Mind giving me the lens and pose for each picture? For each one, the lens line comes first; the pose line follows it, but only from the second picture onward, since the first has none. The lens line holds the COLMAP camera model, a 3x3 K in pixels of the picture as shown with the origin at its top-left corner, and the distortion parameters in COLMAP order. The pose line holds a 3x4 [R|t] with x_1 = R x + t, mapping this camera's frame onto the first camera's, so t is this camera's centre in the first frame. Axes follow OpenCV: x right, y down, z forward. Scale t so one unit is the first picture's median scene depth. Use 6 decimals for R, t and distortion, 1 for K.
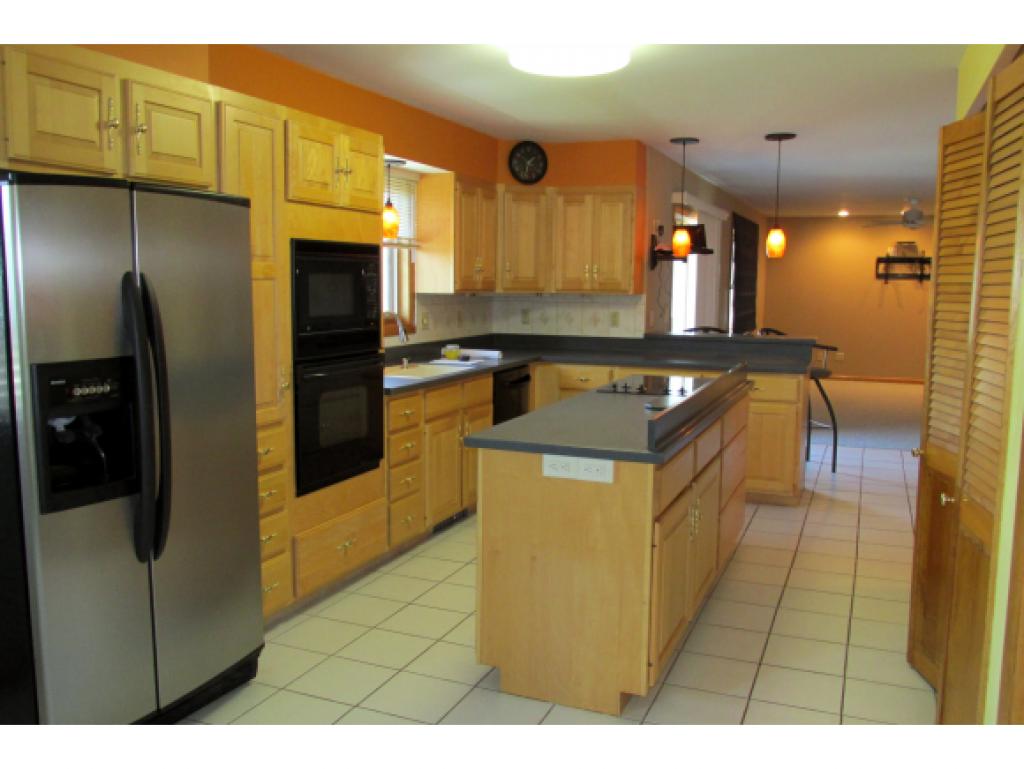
lens RADIAL K [[862.8, 0, 513.5], [0, 862.8, 388.8], [0, 0, 1]] dist [-0.013615, -0.005452]
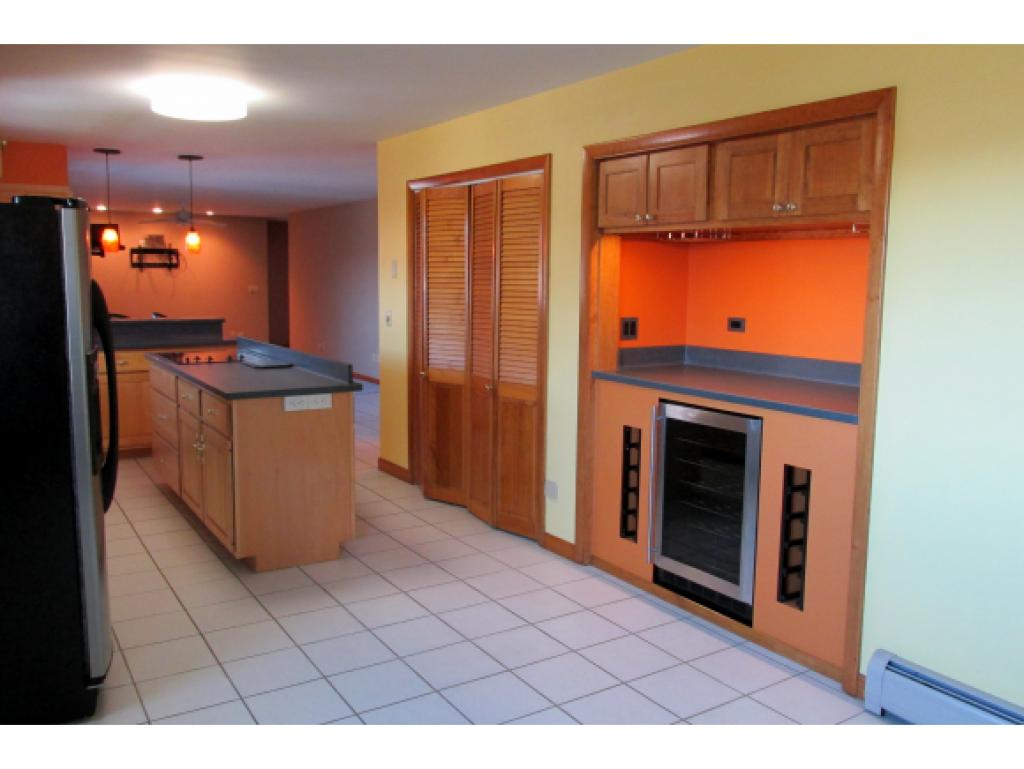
lens RADIAL K [[862.8, 0, 509.7], [0, 862.8, 383.1], [0, 0, 1]] dist [-0.013615, -0.005452]
pose [[0.556694, -0.110459, 0.823341, -0.254118], [0.100415, 0.992801, 0.065298, -0.001120], [-0.824626, 0.046324, 0.563778, -0.037437]]
